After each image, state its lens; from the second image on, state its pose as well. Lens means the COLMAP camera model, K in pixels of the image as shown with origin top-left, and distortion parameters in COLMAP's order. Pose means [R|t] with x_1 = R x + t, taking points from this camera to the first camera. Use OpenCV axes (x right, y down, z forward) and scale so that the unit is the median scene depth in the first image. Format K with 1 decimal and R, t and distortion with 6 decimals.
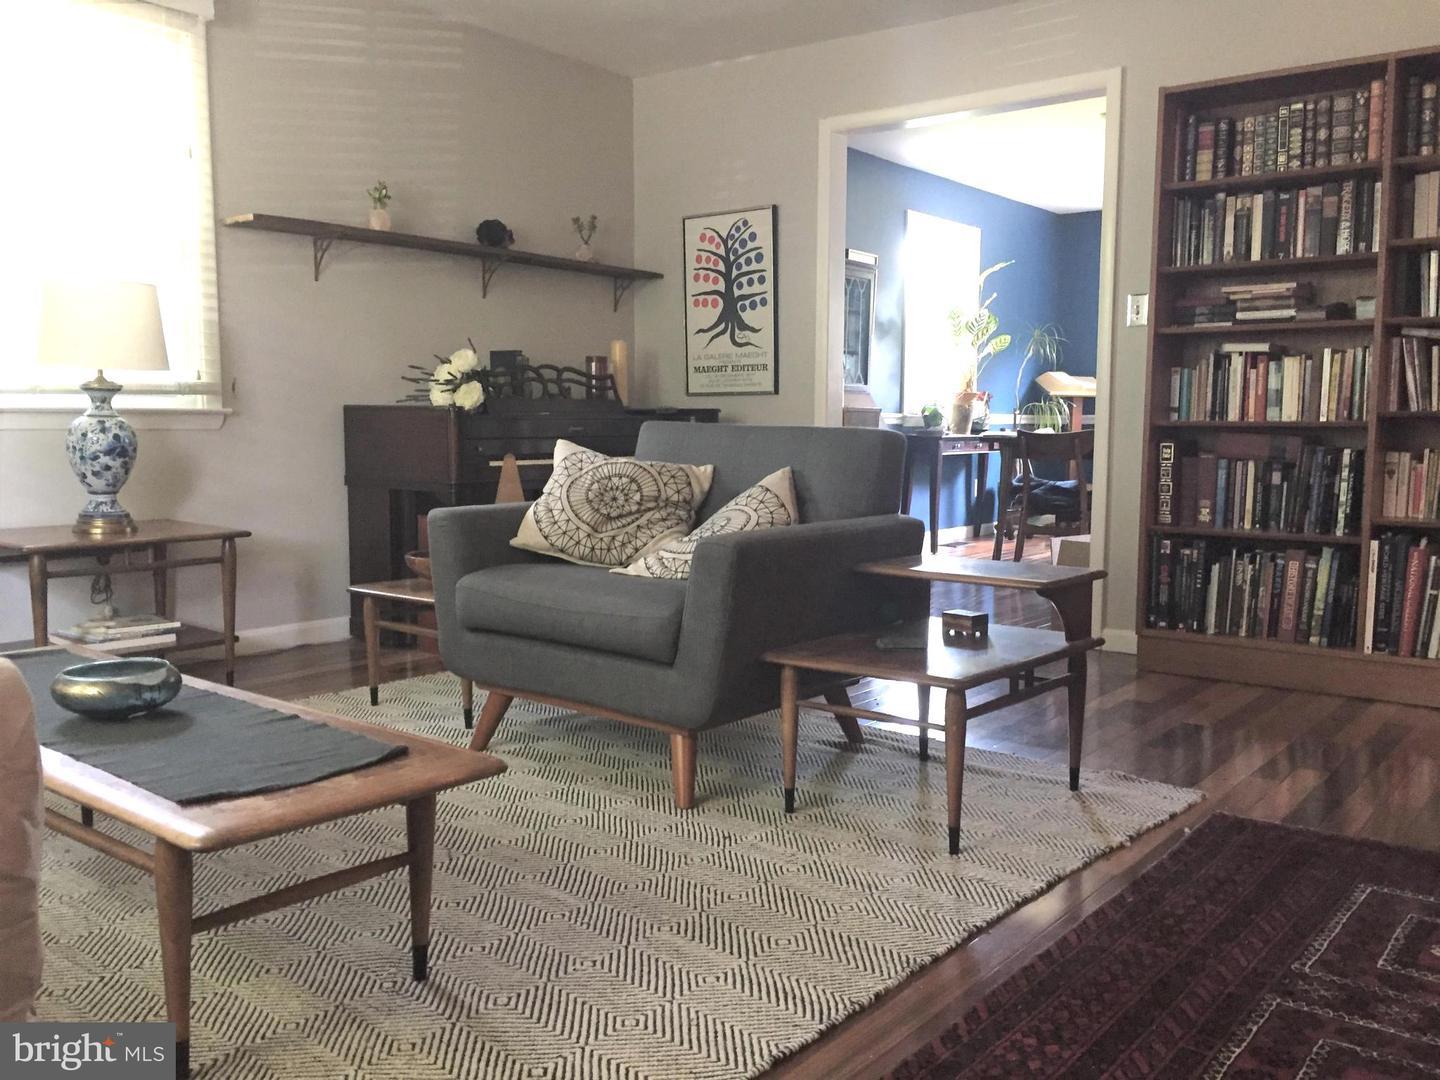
lens RADIAL K [[1240.3, 0, 720.0], [0, 1240.3, 540.0], [0, 0, 1]] dist [0.111753, -0.191974]
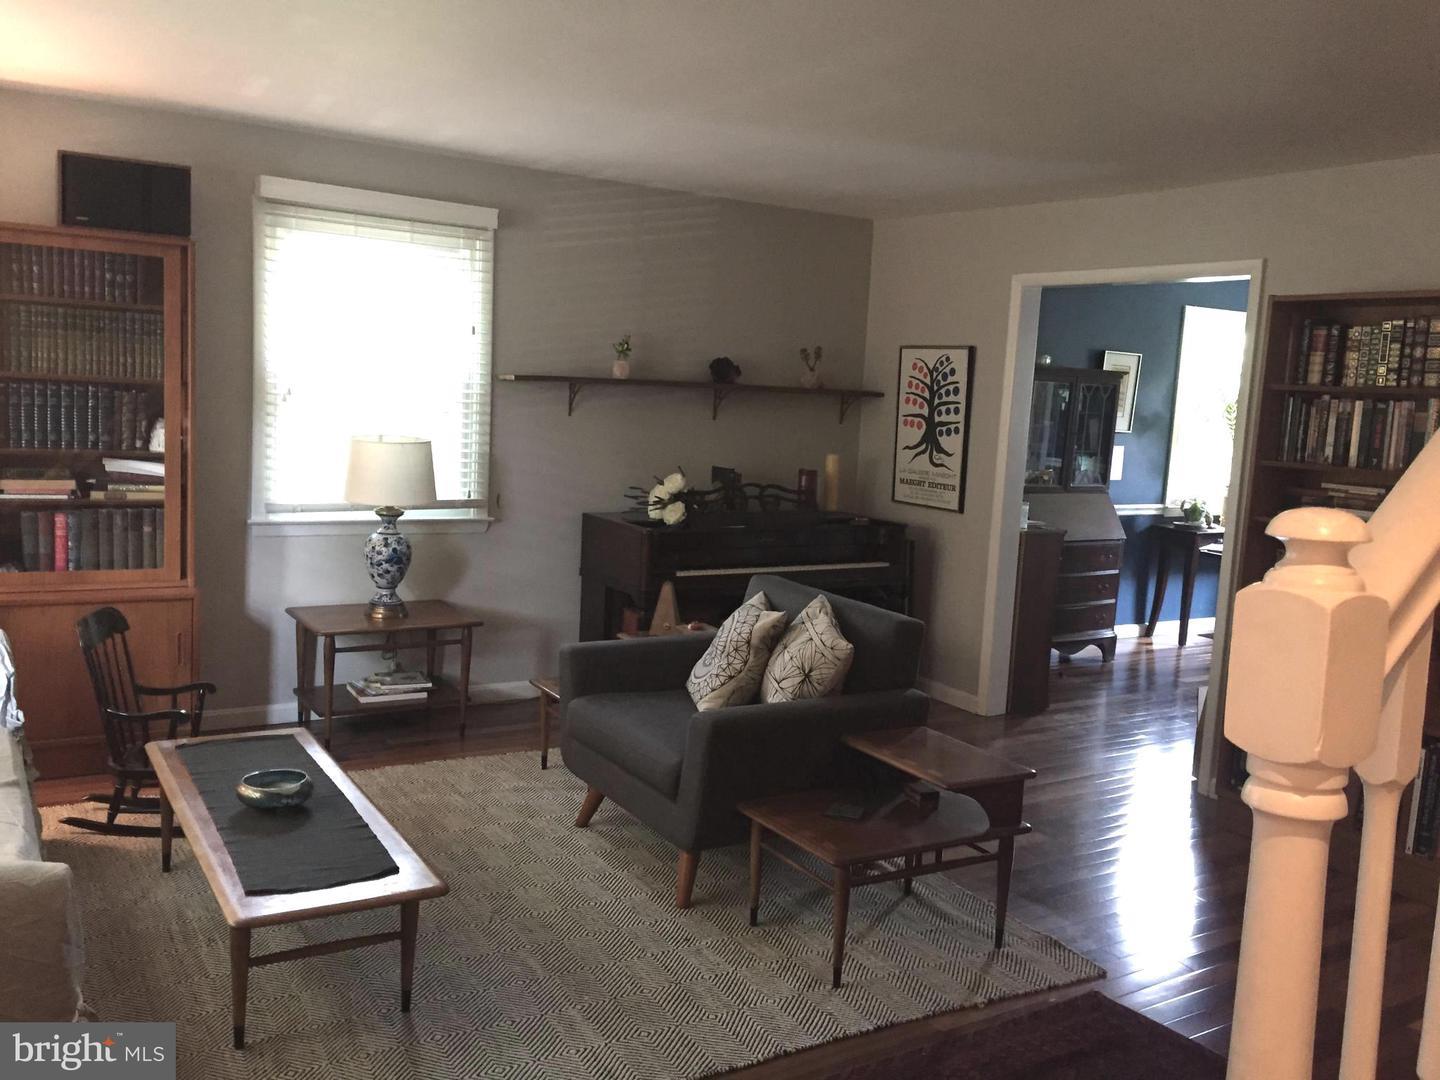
lens RADIAL K [[1240.3, 0, 720.0], [0, 1240.3, 540.0], [0, 0, 1]] dist [0.111753, -0.191974]
pose [[0.941820, 0.085857, -0.324967, 0.248623], [-0.080062, 0.996302, 0.031191, -0.133640], [0.326443, -0.003358, 0.945211, -0.151142]]
